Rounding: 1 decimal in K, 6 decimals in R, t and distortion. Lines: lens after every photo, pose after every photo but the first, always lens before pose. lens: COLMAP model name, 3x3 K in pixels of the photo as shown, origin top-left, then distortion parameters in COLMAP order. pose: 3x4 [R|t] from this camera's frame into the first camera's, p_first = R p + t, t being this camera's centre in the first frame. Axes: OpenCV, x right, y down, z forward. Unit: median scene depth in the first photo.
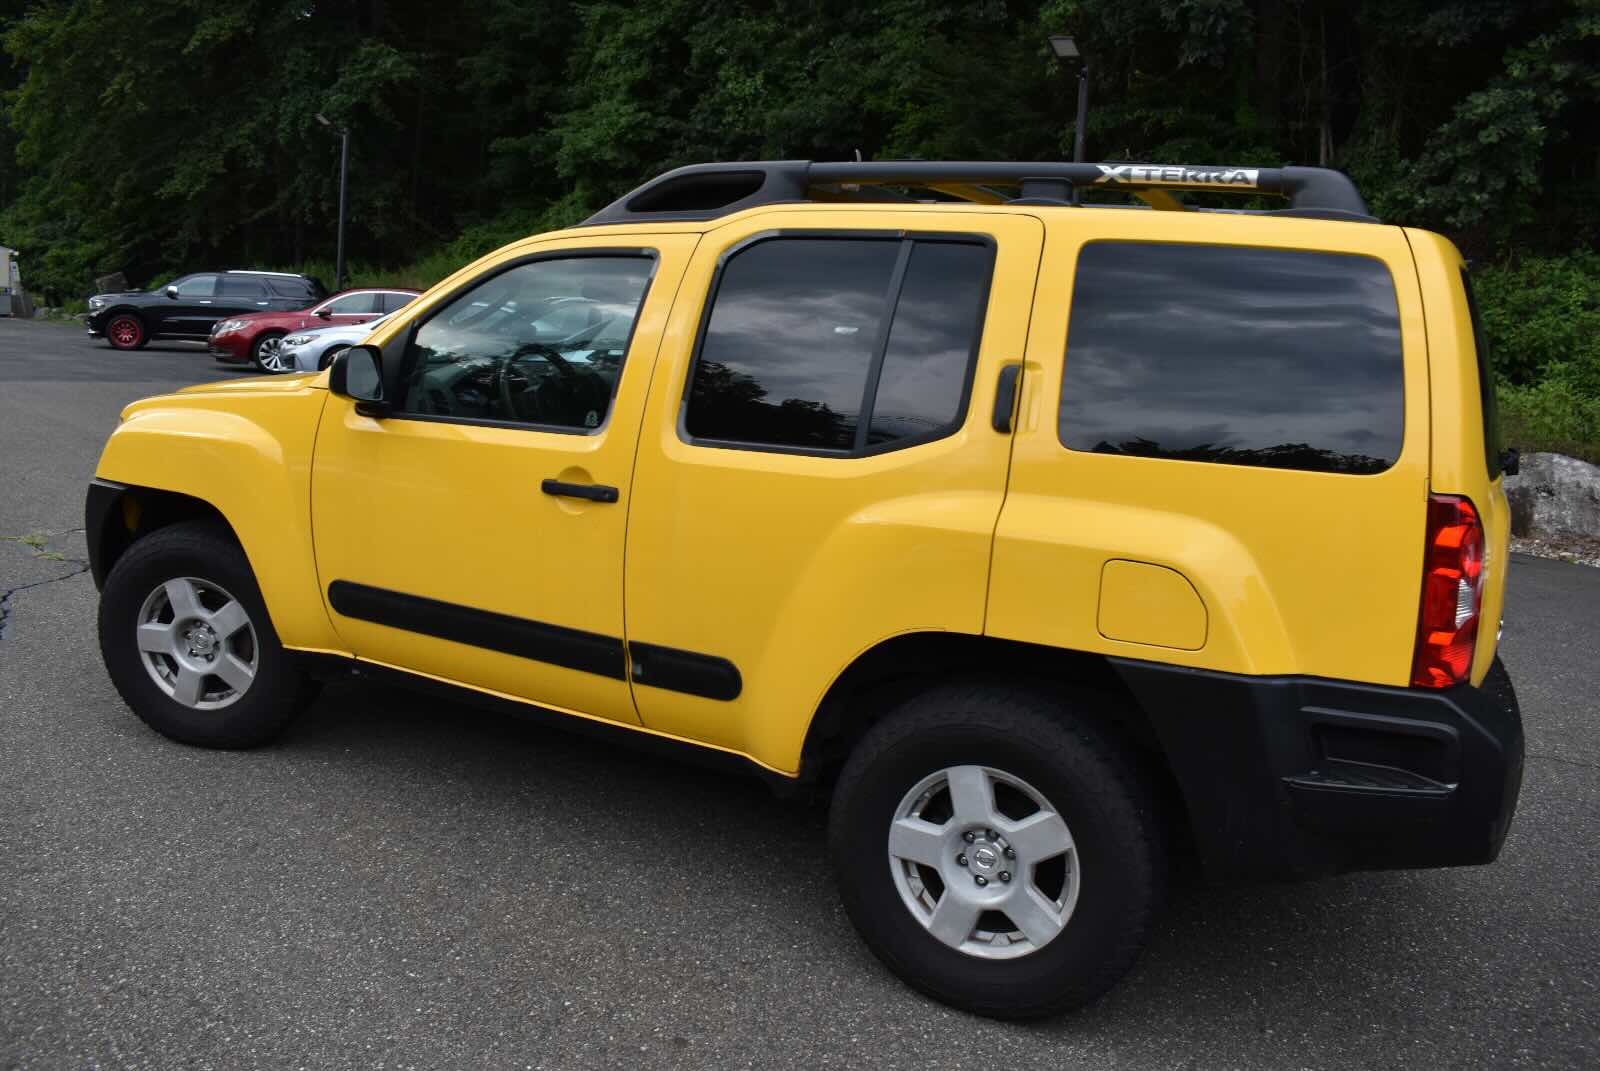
lens RADIAL K [[1261.0, 0, 800.0], [0, 1261.0, 535.5], [0, 0, 1]] dist [-0.095952, 0.006419]
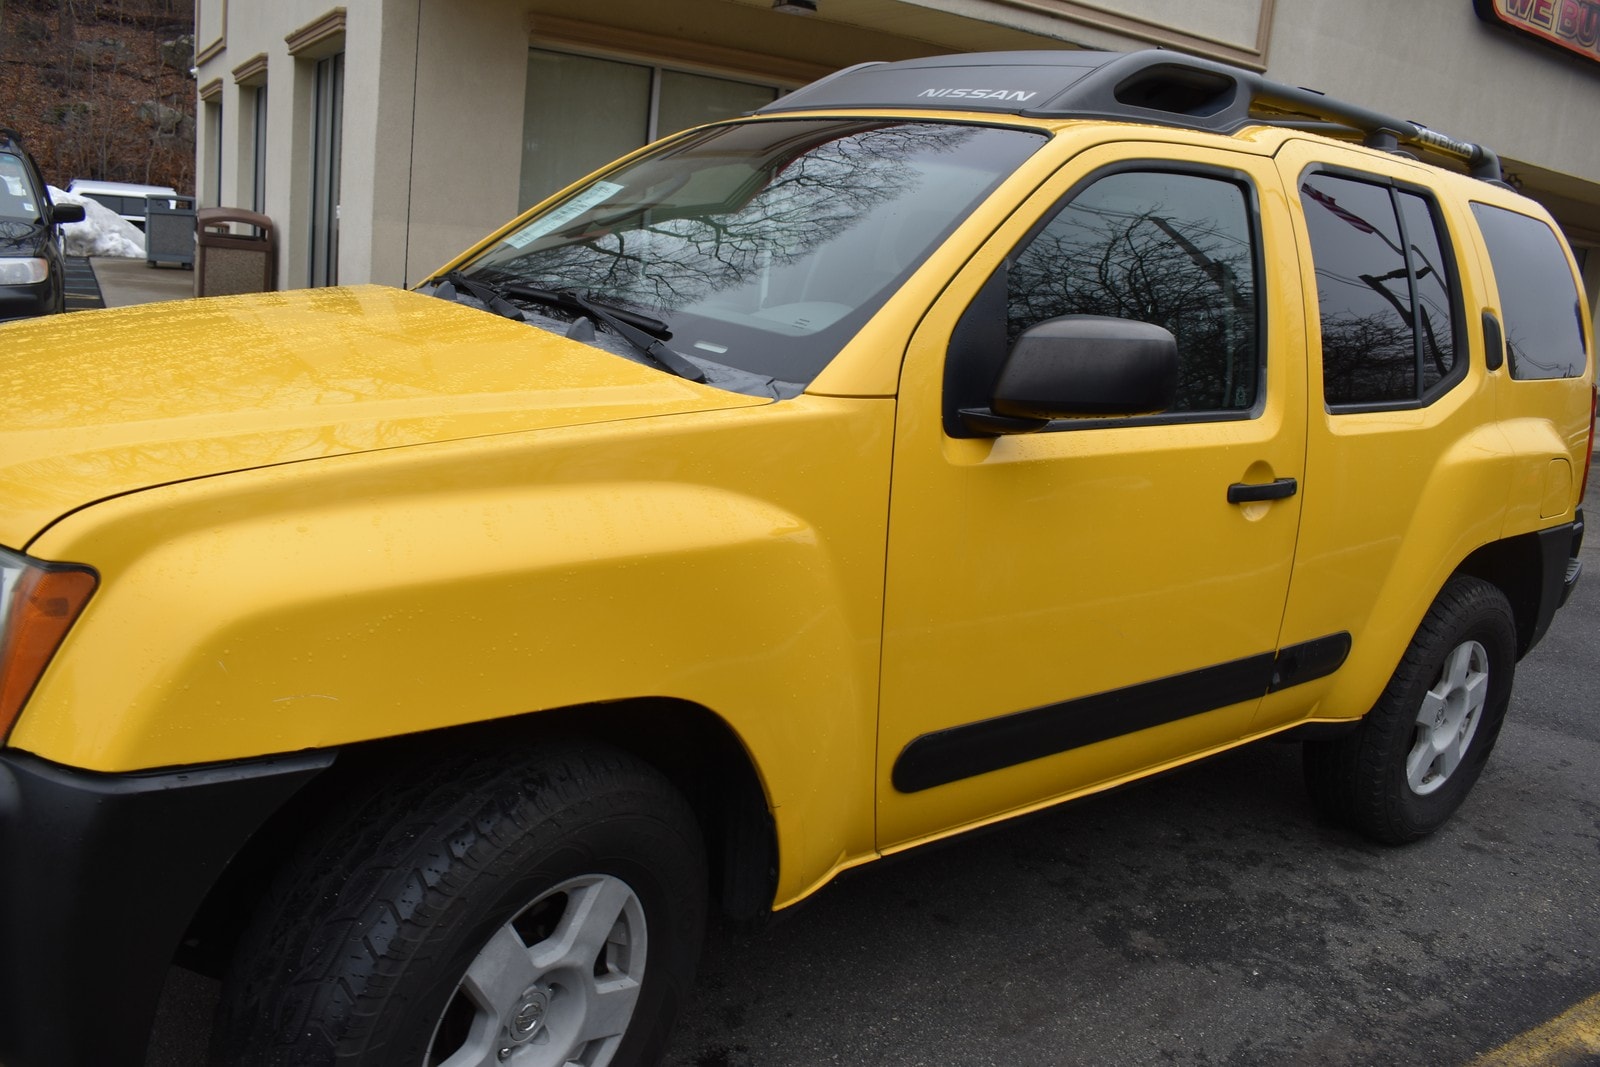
lens RADIAL K [[1240.1, 0, 800.0], [0, 1240.1, 533.5], [0, 0, 1]] dist [-0.093215, 0.011412]
pose [[0.425607, -0.242700, 0.871754, -1.085381], [0.079466, 0.969664, 0.231162, -0.233924], [-0.901412, -0.029109, 0.431983, 1.035917]]
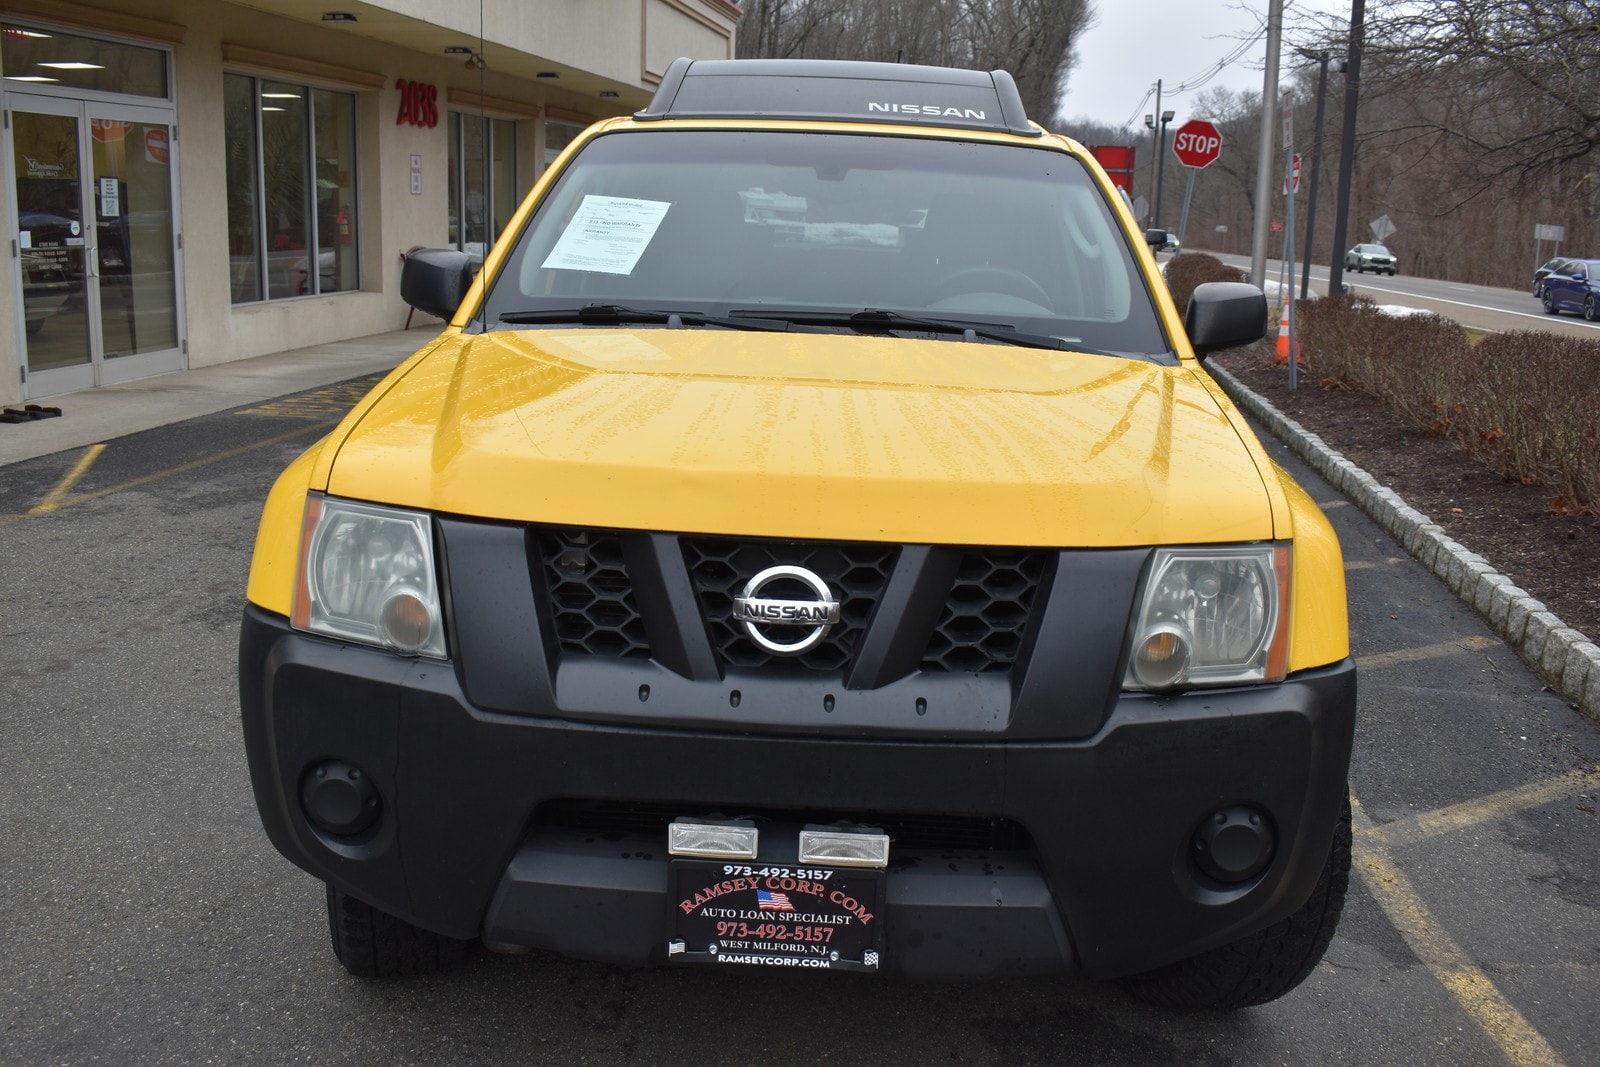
lens RADIAL K [[1490.2, 0, 800.0], [0, 1490.2, 533.5], [0, 0, 1]] dist [-0.079396, 0.006382]
pose [[-0.423543, -0.281169, 0.861136, -1.399016], [0.083258, 0.934505, 0.346075, -0.447426], [-0.902042, 0.218274, -0.372394, 2.019572]]
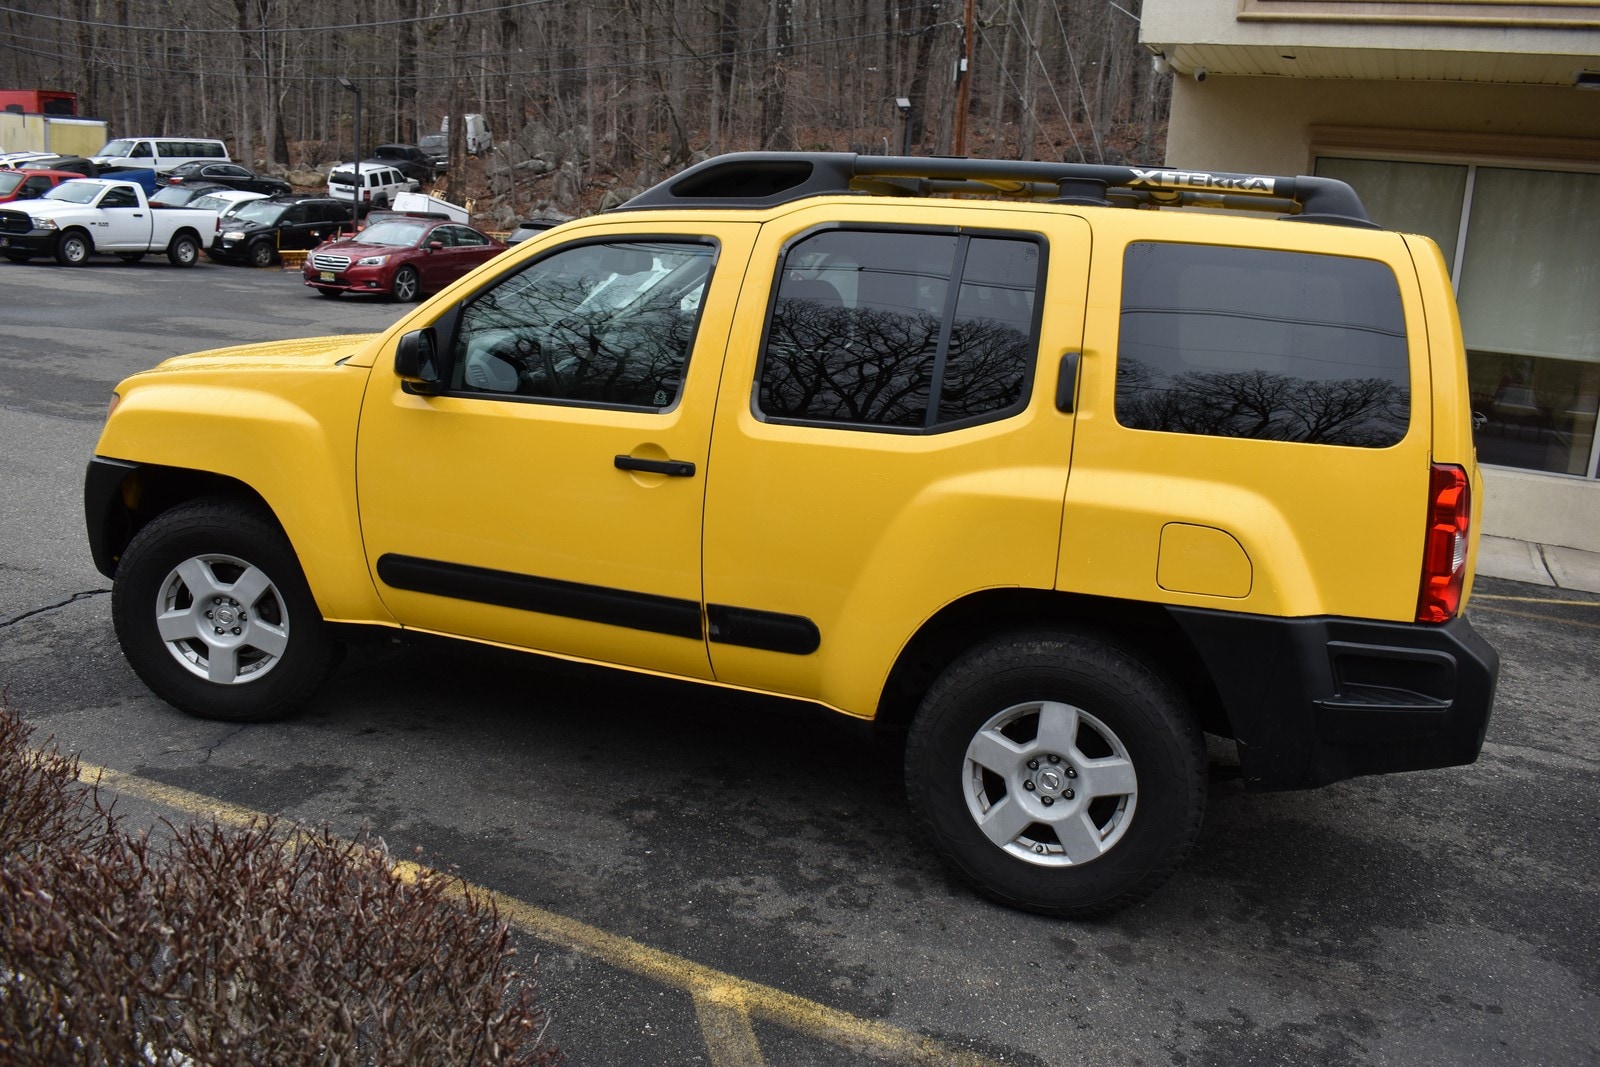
lens RADIAL K [[1316.1, 0, 800.0], [0, 1316.1, 533.5], [0, 0, 1]] dist [-0.091000, -0.004169]
pose [[0.989911, -0.033392, 0.137697, -0.232477], [0.025167, 0.997817, 0.061049, -0.048001], [-0.139435, -0.056968, 0.988591, -0.140173]]
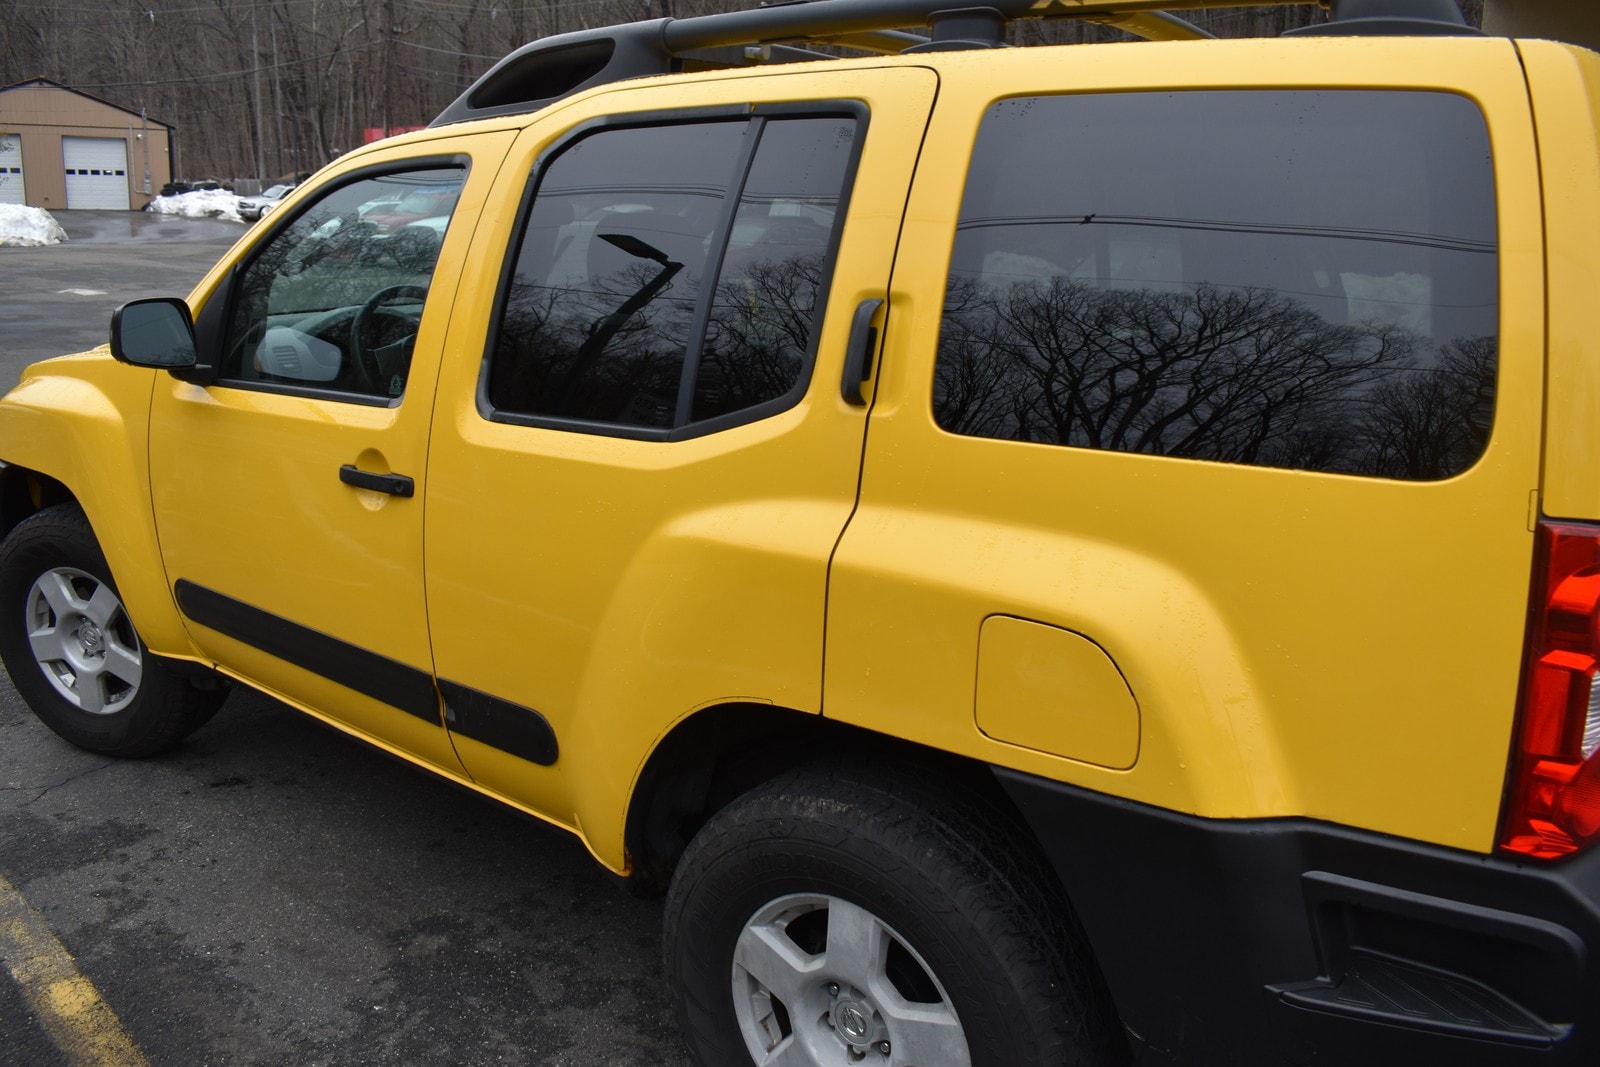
lens RADIAL K [[1240.1, 0, 800.0], [0, 1240.1, 533.5], [0, 0, 1]] dist [-0.093215, 0.011412]
pose [[0.985423, -0.002399, -0.170106, 0.228219], [0.013969, 0.997665, 0.066850, -0.055580], [0.169548, -0.068251, 0.983156, 0.343167]]
